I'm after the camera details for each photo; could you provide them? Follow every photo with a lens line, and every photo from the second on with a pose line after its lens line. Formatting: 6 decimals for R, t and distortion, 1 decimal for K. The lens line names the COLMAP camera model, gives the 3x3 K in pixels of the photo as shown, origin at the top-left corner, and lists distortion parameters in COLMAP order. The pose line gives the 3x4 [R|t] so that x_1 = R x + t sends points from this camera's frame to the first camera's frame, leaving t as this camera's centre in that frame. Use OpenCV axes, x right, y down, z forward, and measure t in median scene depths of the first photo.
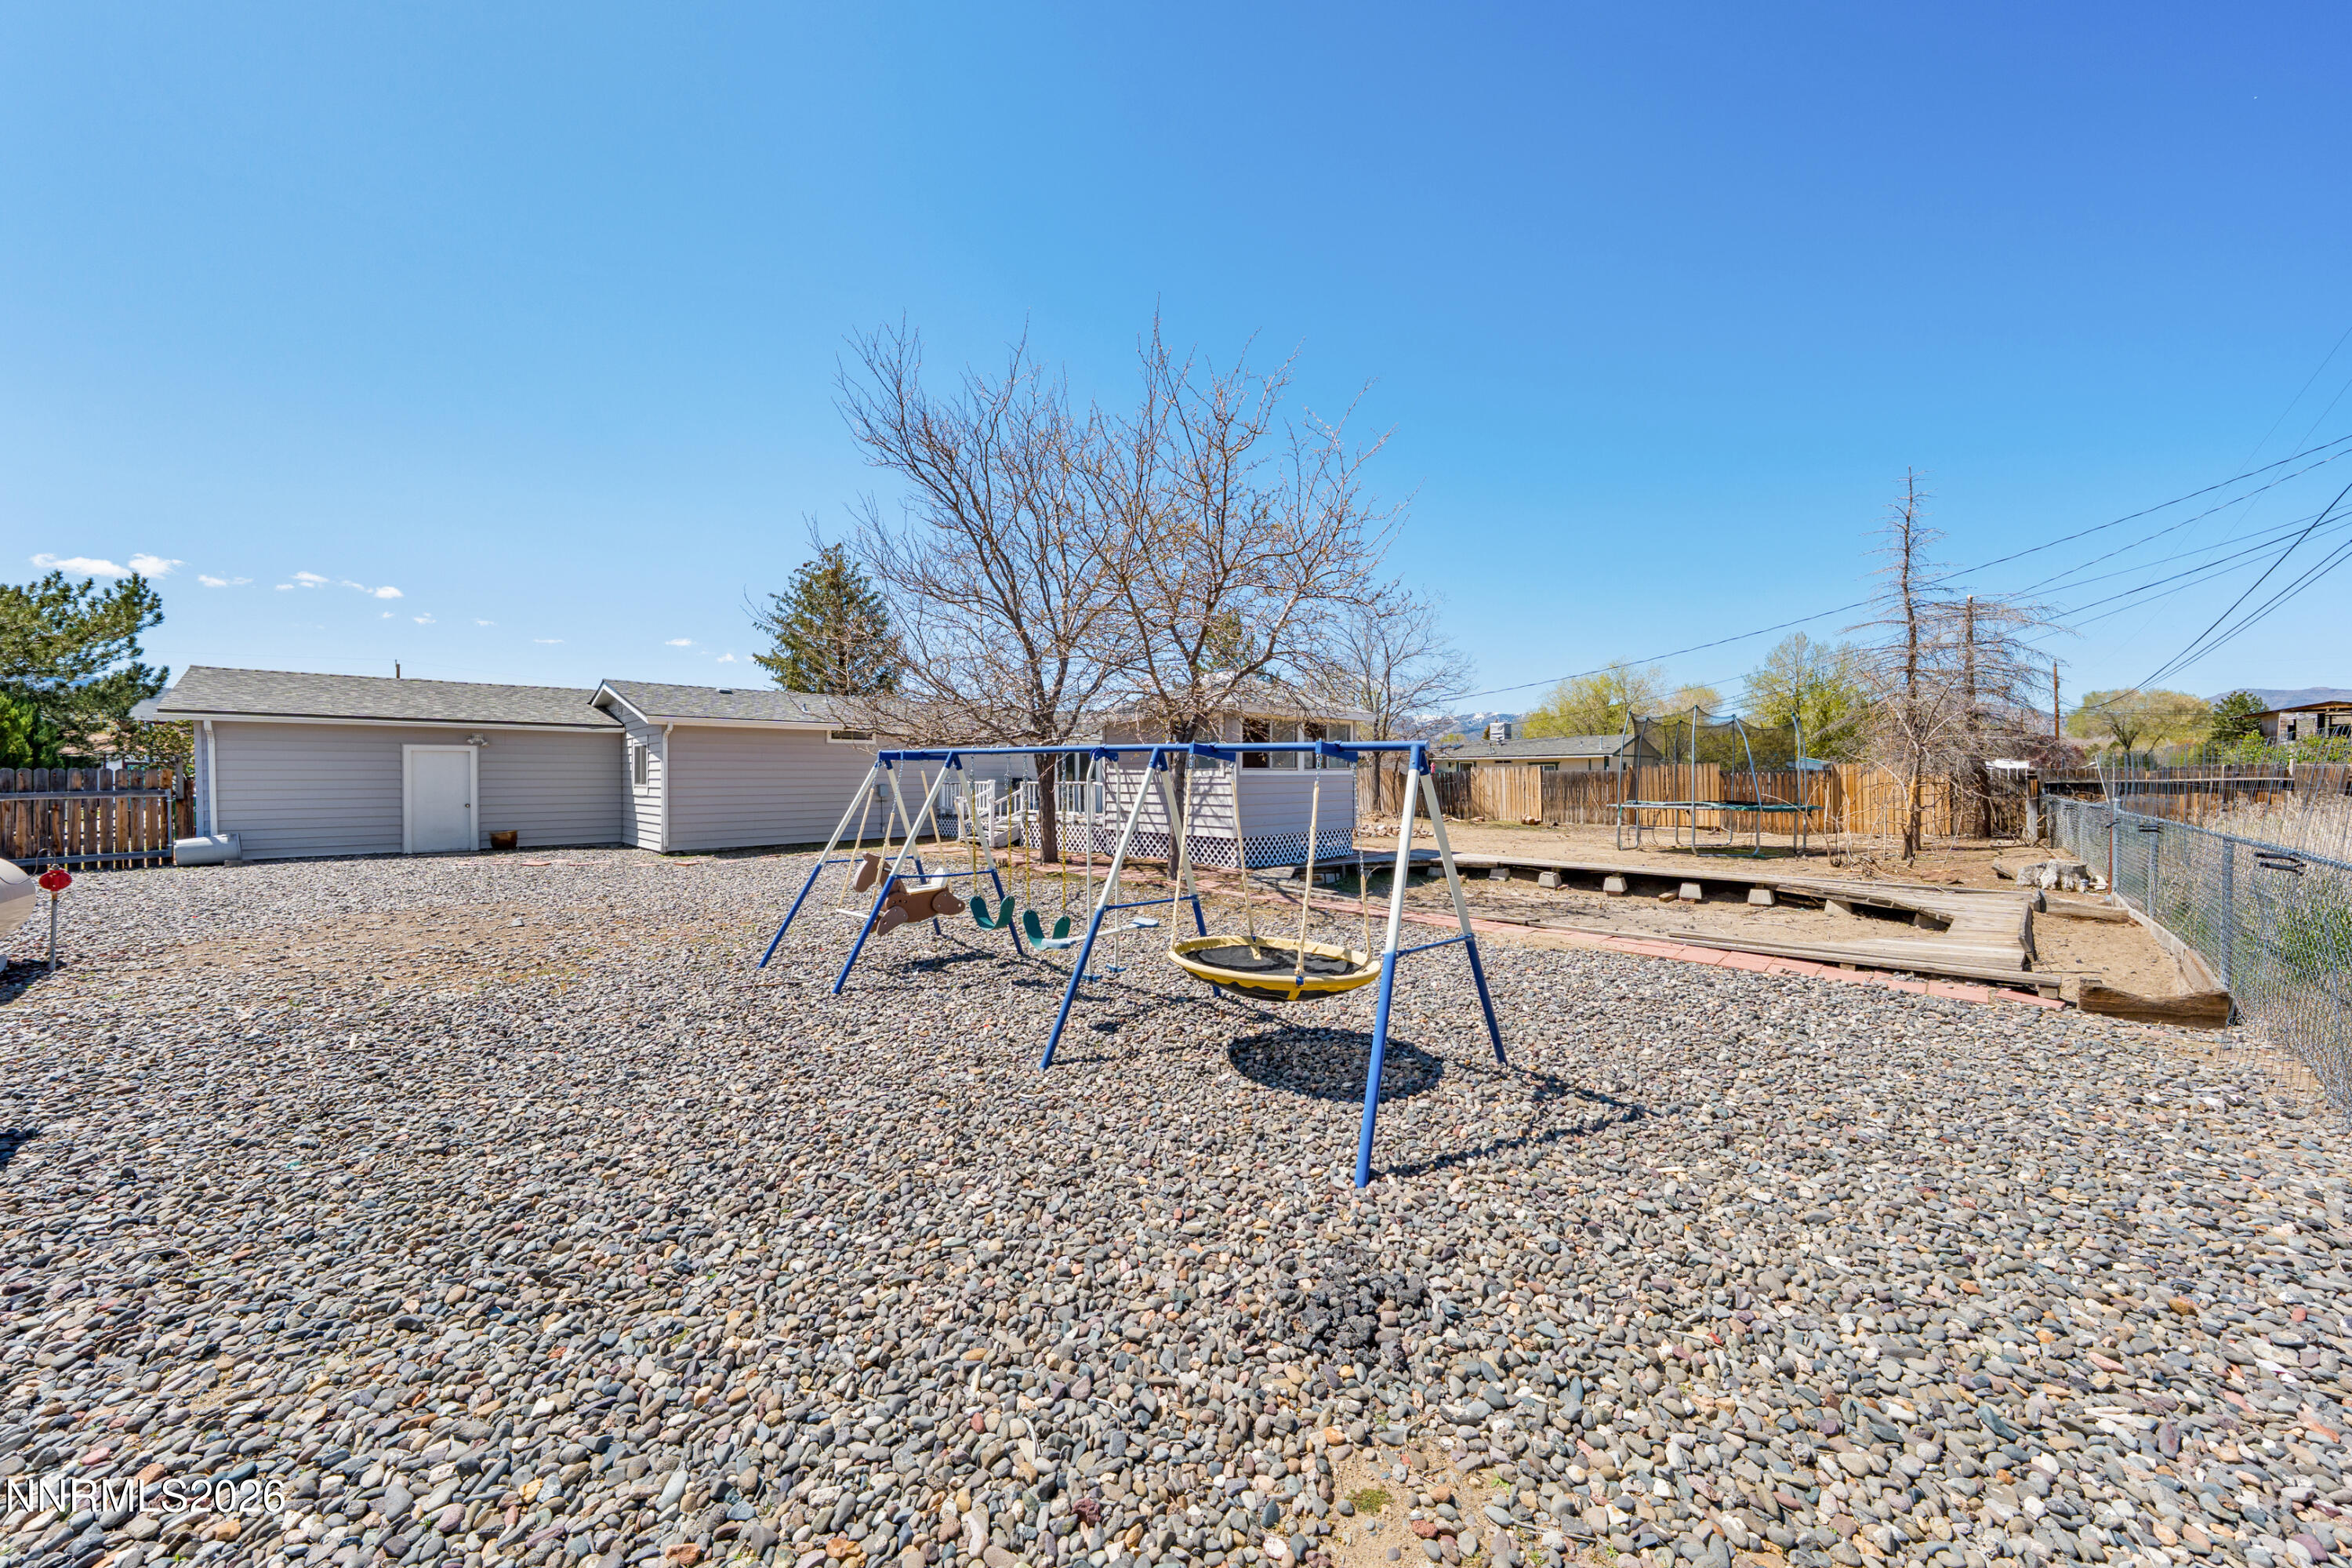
lens RADIAL K [[801.6, 0, 1174.1], [0, 801.6, 778.7], [0, 0, 1]] dist [-0.000759, -0.000314]
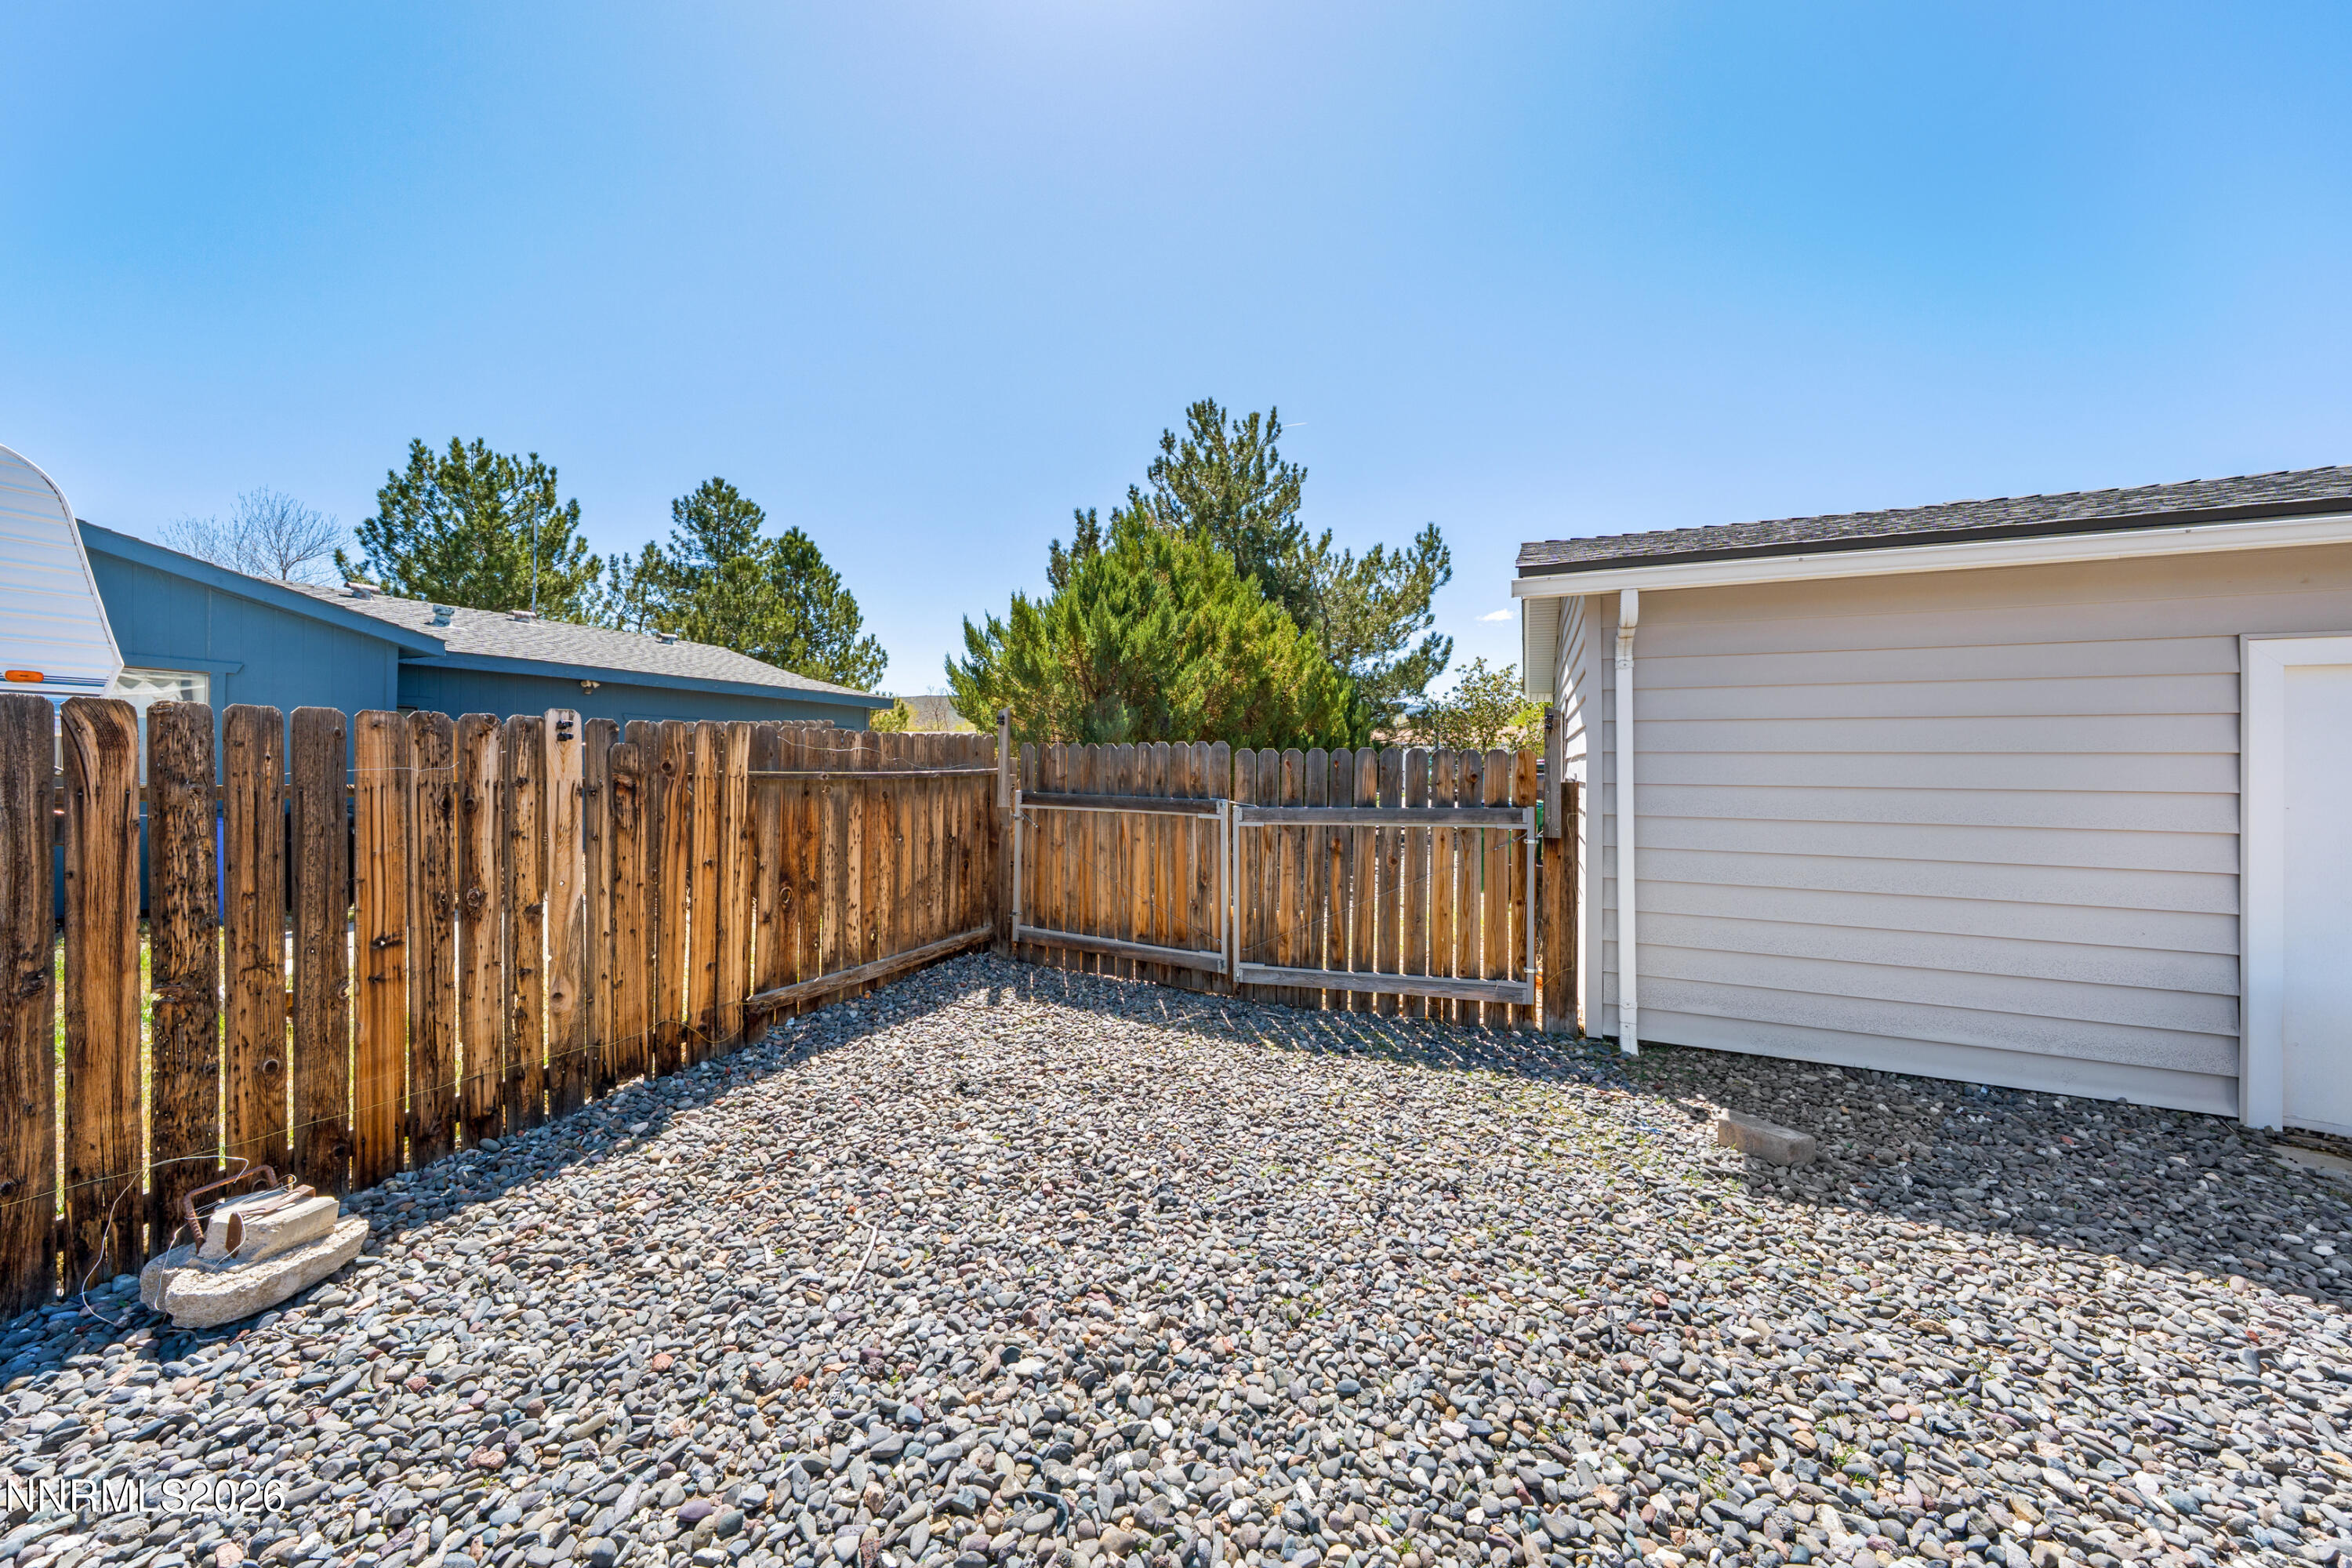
lens RADIAL K [[801.6, 0, 1175.0], [0, 801.6, 768.6], [0, 0, 1]] dist [-0.000759, -0.000314]
pose [[0.361021, 0.012573, -0.932473, -0.615157], [-0.016163, 0.999843, 0.007223, -0.002339], [0.932418, 0.012463, 0.361167, 0.454613]]
